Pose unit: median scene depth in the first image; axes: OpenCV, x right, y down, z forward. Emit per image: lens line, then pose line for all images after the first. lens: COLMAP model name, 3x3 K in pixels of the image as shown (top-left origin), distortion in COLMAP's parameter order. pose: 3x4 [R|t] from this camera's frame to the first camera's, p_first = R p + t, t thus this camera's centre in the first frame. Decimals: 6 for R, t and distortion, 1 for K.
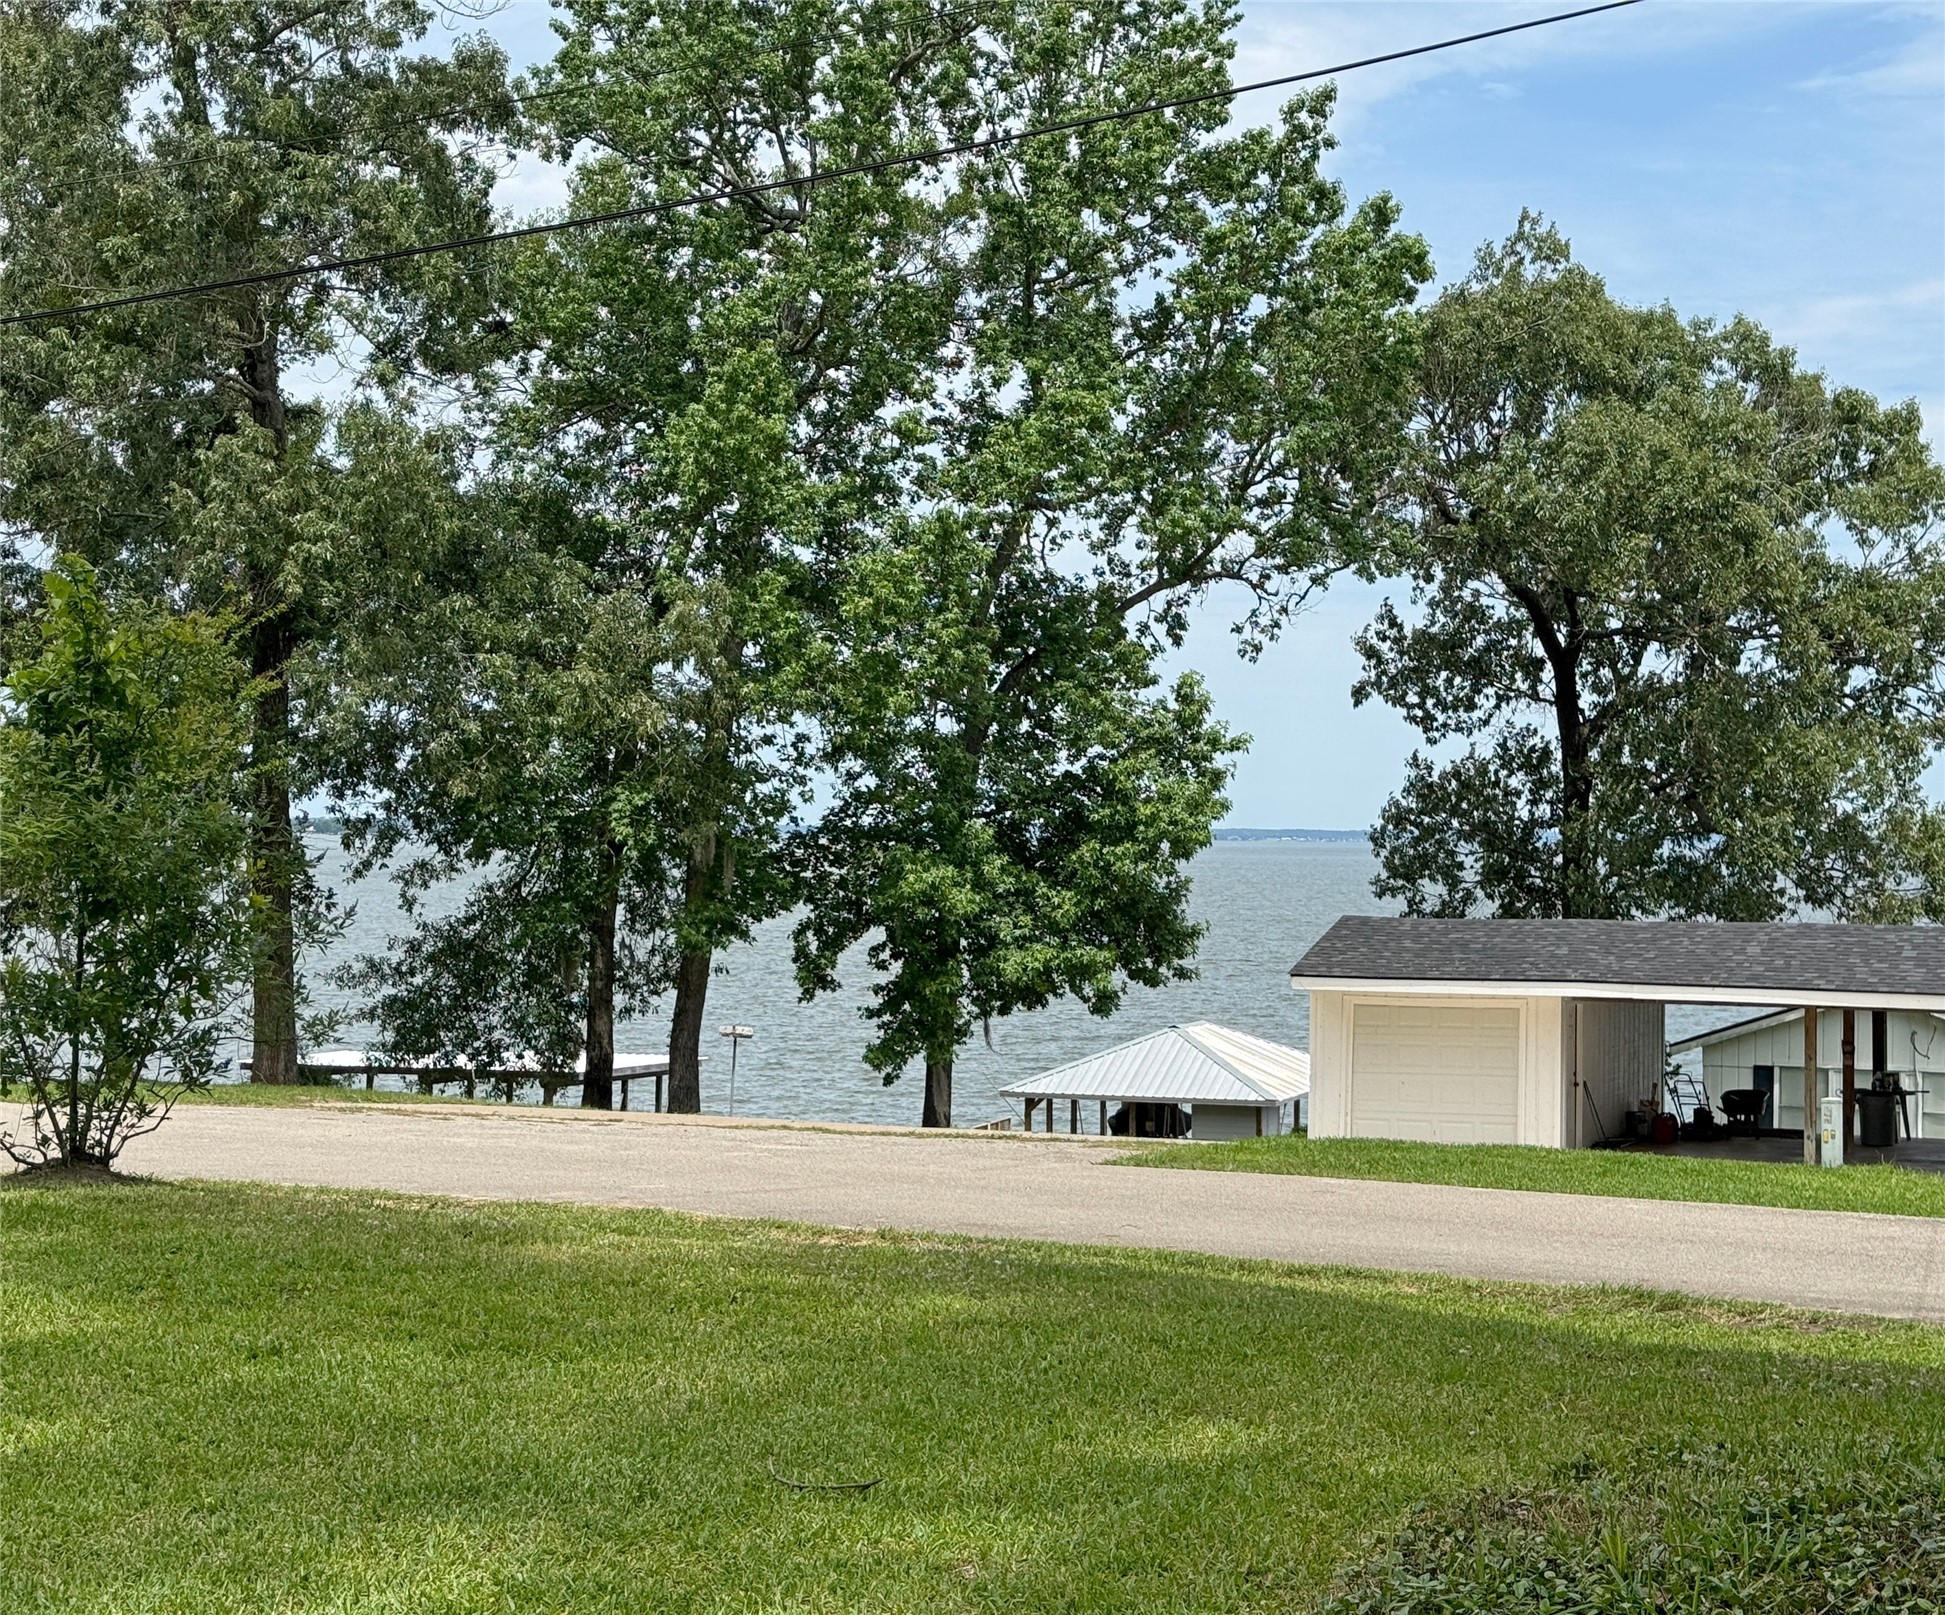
lens RADIAL K [[2985.4, 0, 972.5], [0, 2985.4, 807.5], [0, 0, 1]] dist [0.021018, 0.058655]
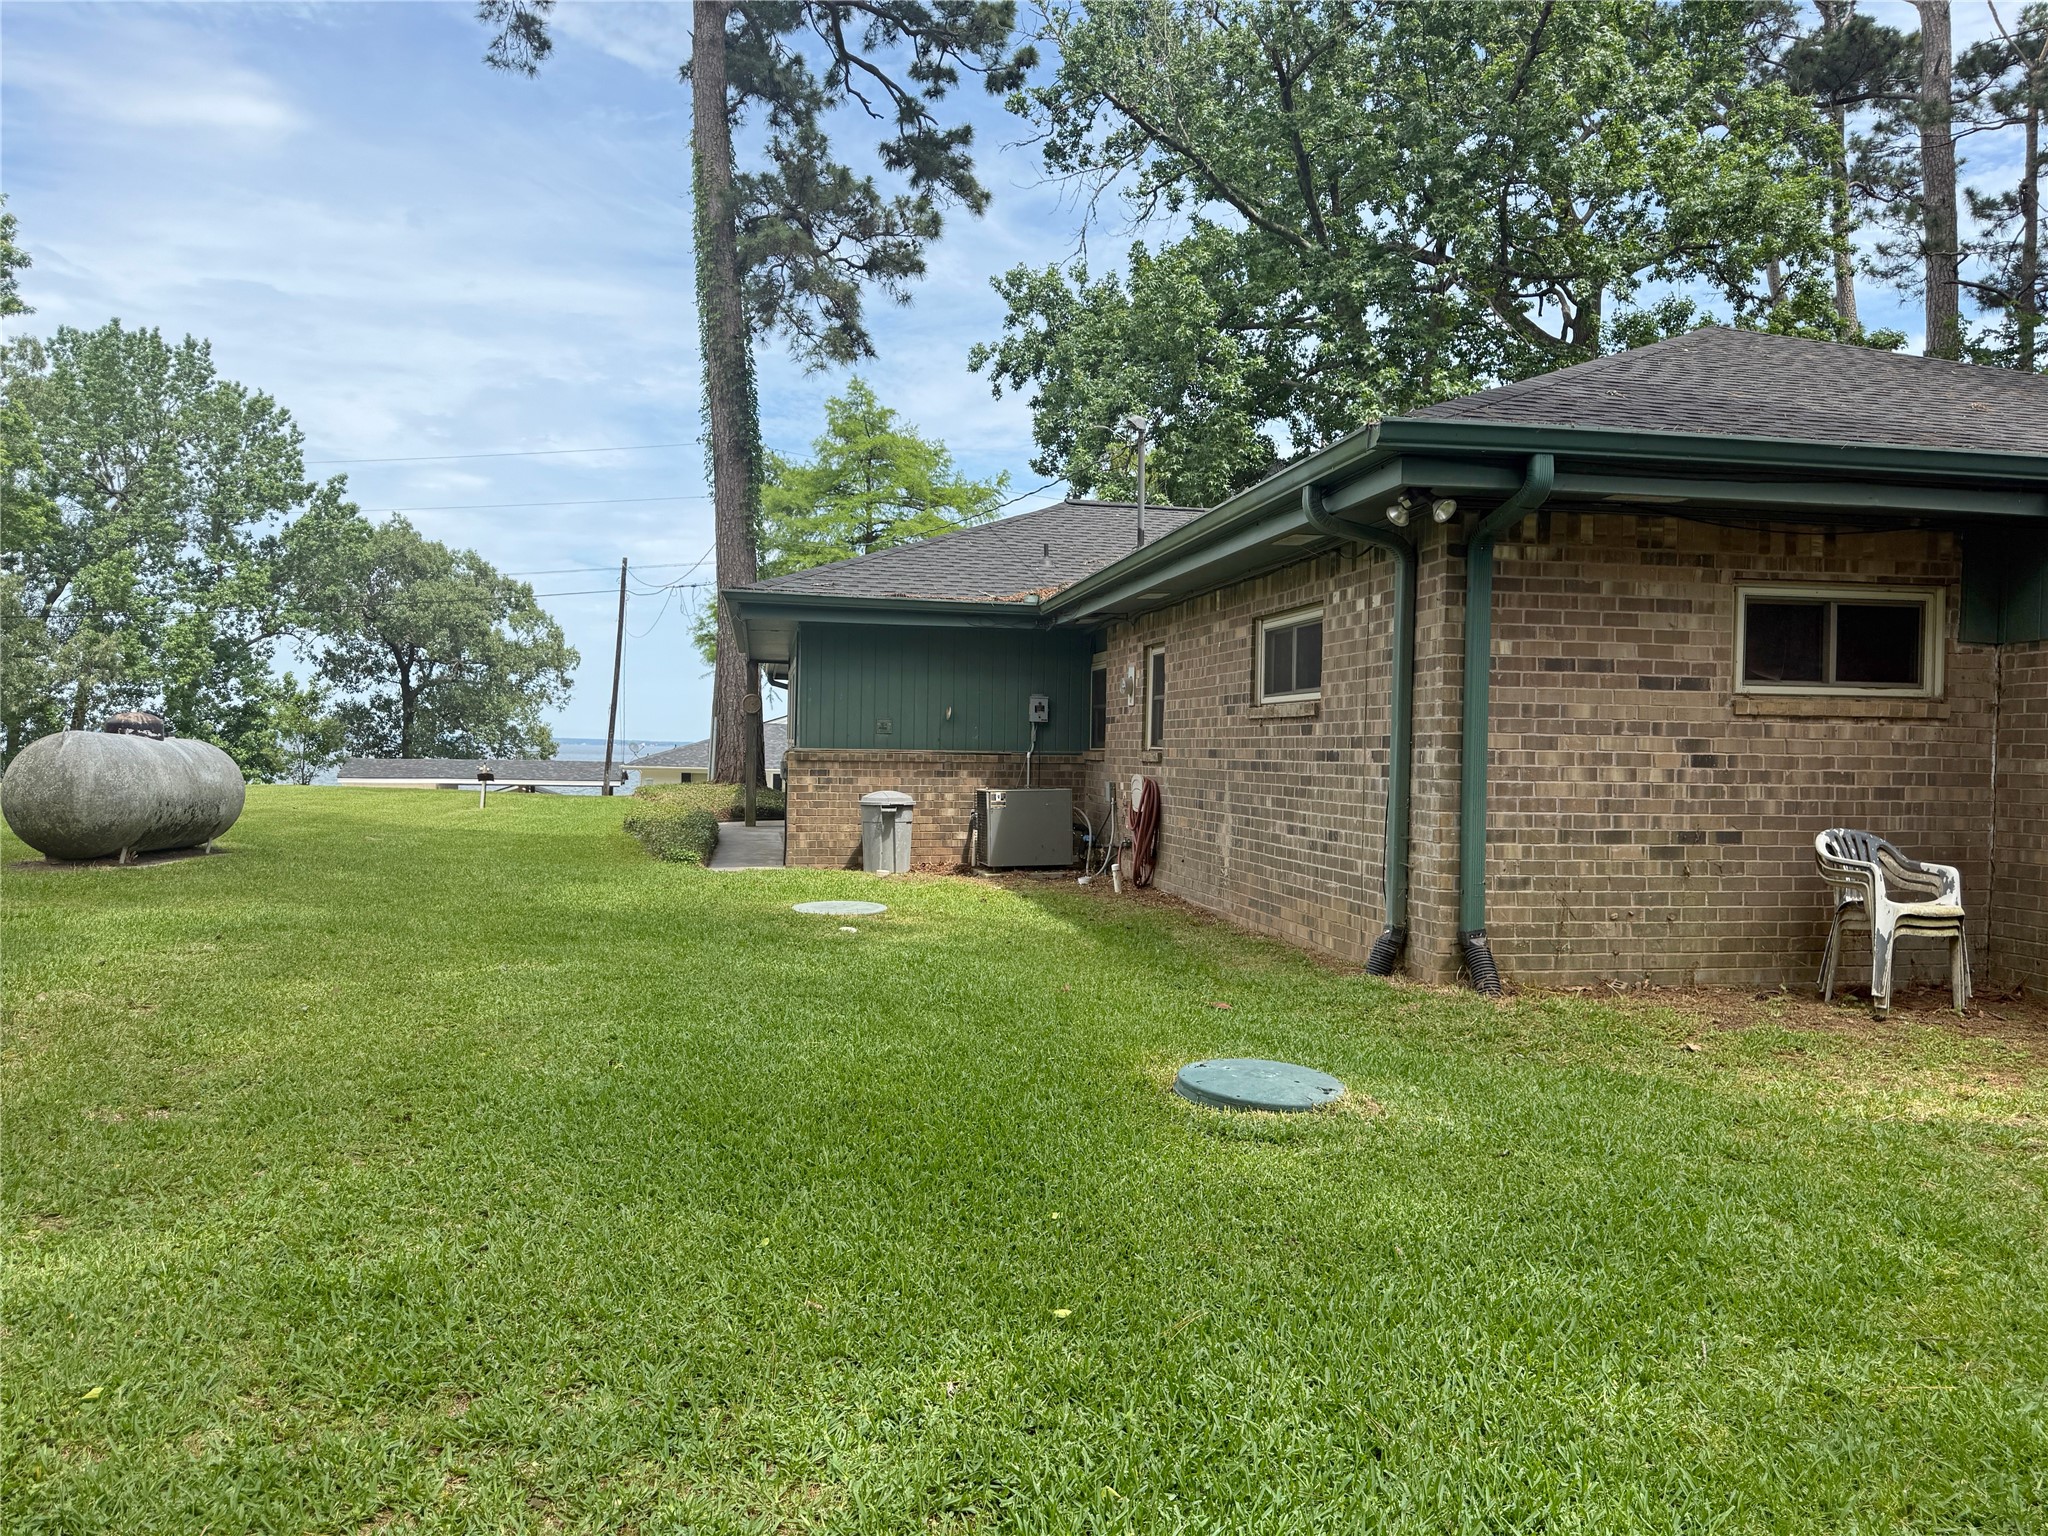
lens RADIAL K [[1459.1, 0, 1024.0], [0, 1459.1, 768.0], [0, 0, 1]] dist [0.145359, -0.265492]
pose [[0.784197, 0.000689, 0.620511, -0.214876], [-0.022158, 0.999393, 0.026893, -0.006404], [-0.620116, -0.034839, 0.783736, -0.459488]]
